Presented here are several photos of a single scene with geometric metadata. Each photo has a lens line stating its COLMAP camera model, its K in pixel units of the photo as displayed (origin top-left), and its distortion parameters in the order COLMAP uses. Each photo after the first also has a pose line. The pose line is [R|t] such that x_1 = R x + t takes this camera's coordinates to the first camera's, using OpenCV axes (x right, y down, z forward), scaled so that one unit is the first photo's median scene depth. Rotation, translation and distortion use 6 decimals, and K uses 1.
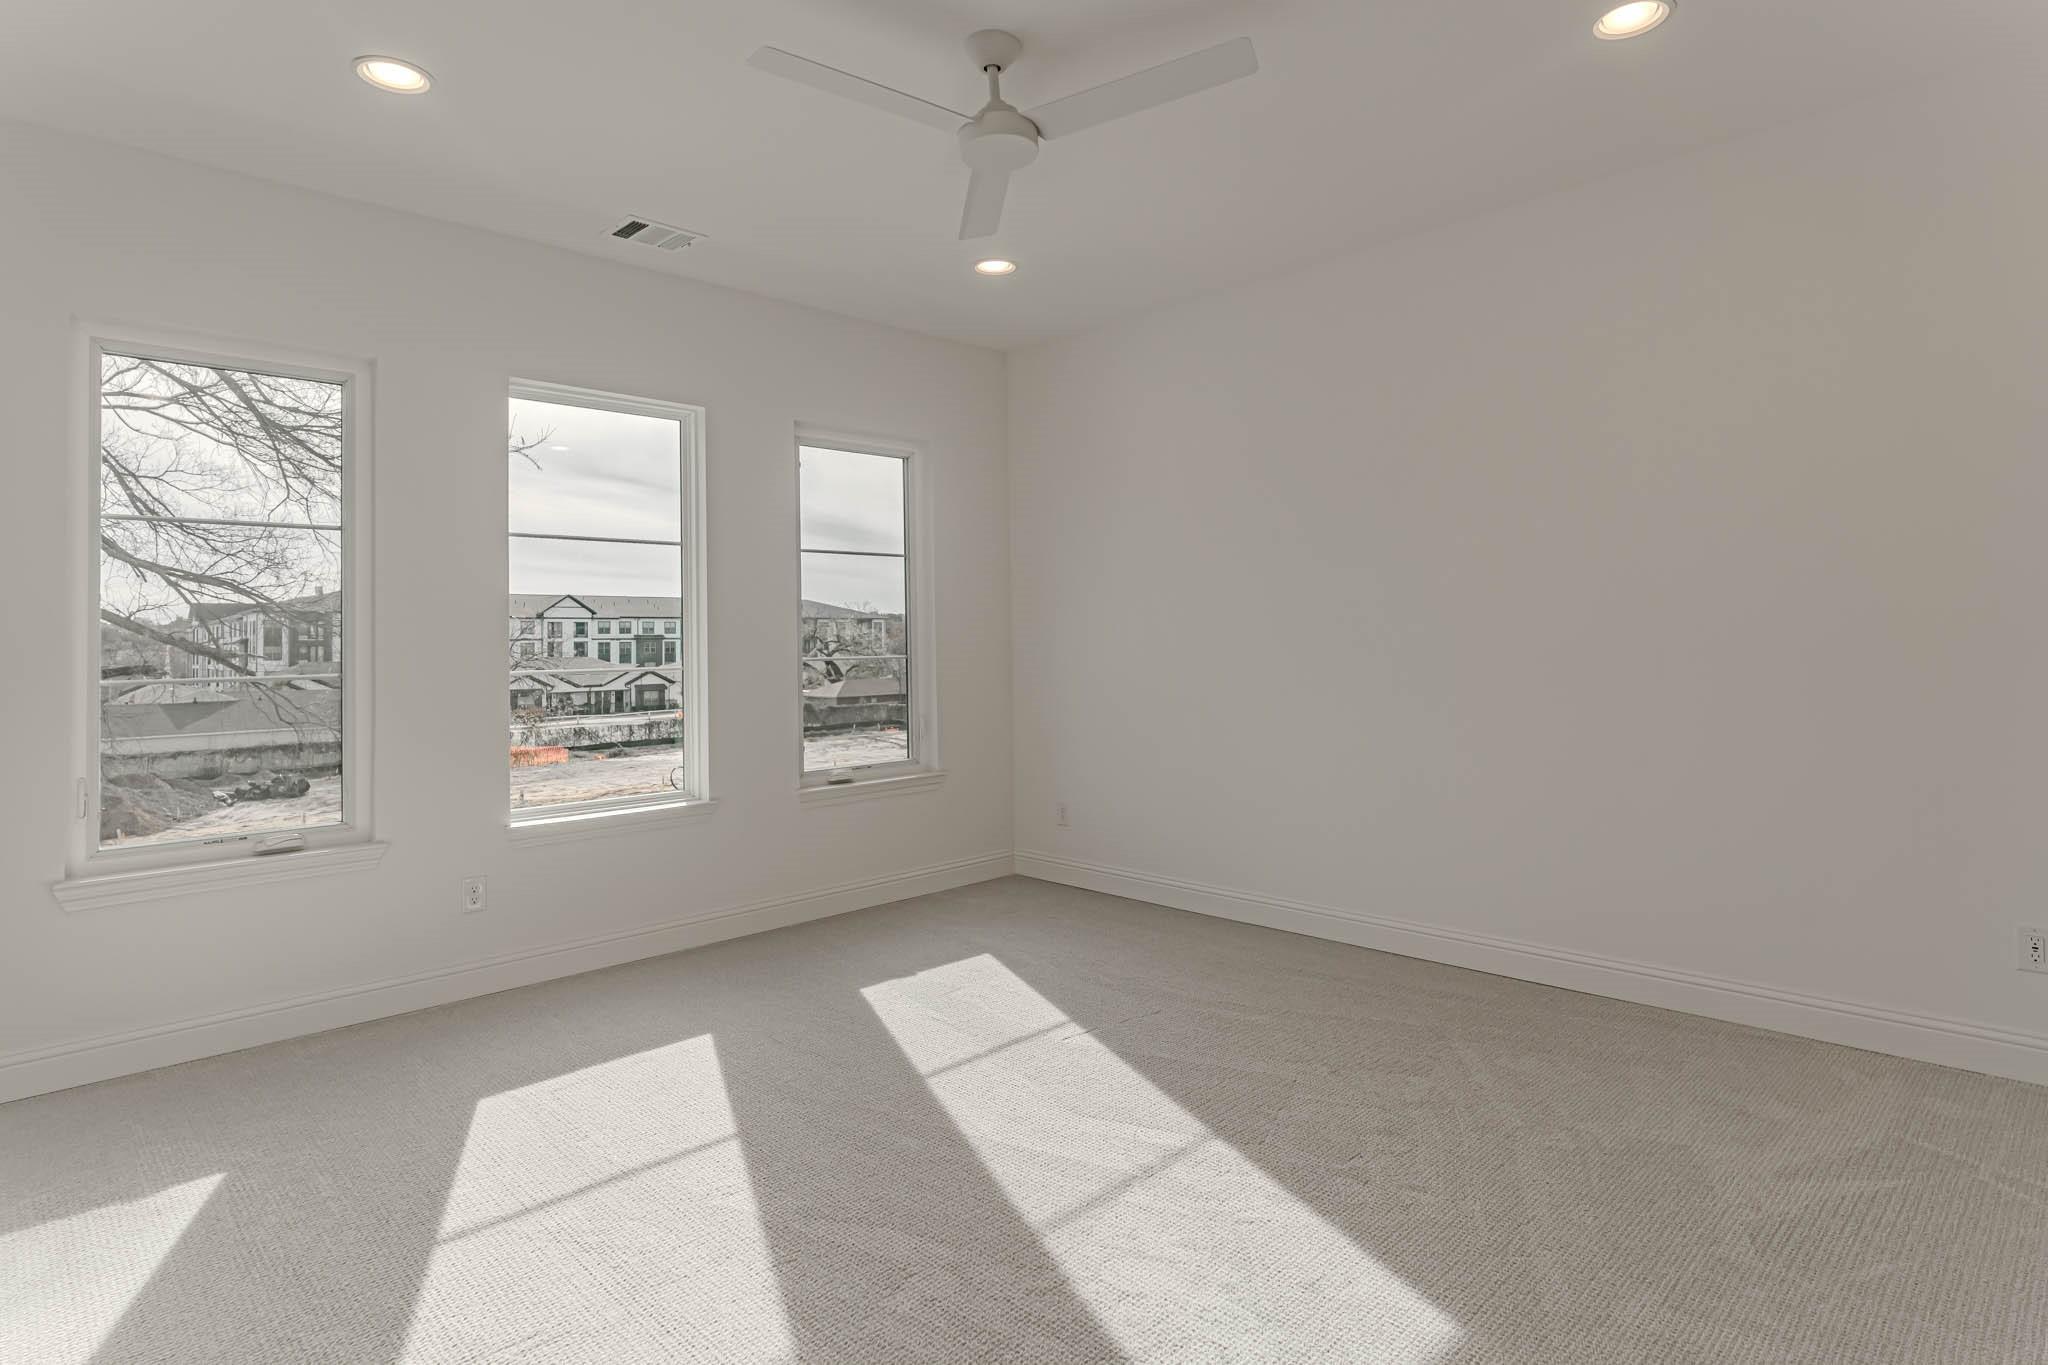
lens RADIAL K [[1069.8, 0, 1022.5], [0, 1069.8, 667.2], [0, 0, 1]] dist [0.003228, 0.001098]
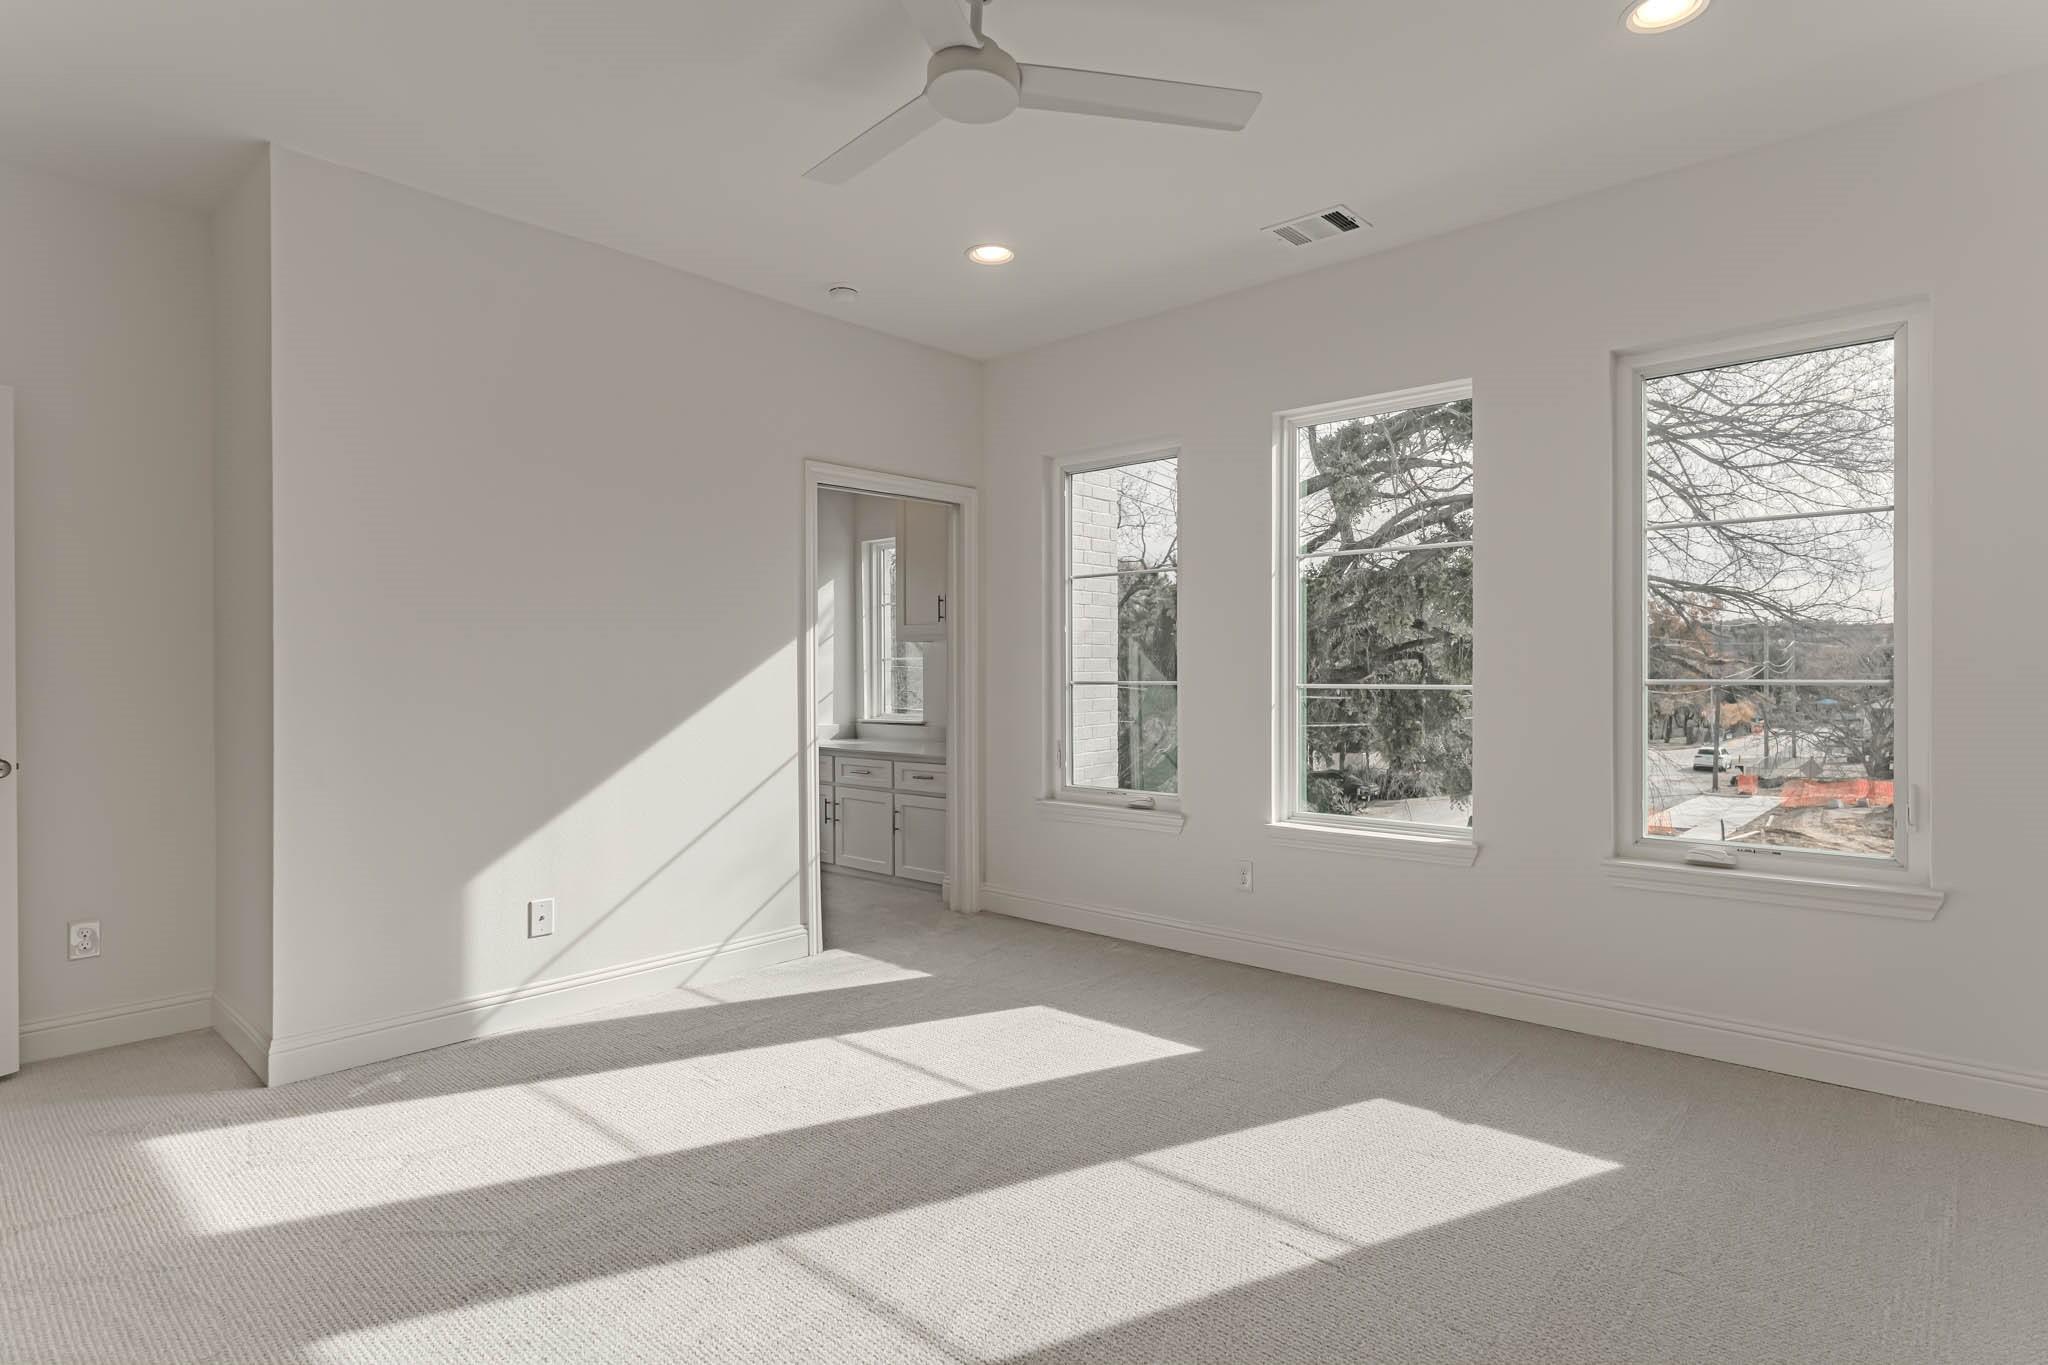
lens RADIAL K [[1069.8, 0, 1030.3], [0, 1069.8, 677.6], [0, 0, 1]] dist [0.003228, 0.001098]
pose [[0.072358, 0.020472, -0.997169, 0.750896], [-0.023142, 0.999555, 0.018842, -0.019217], [0.997110, 0.021713, 0.072799, 0.848072]]
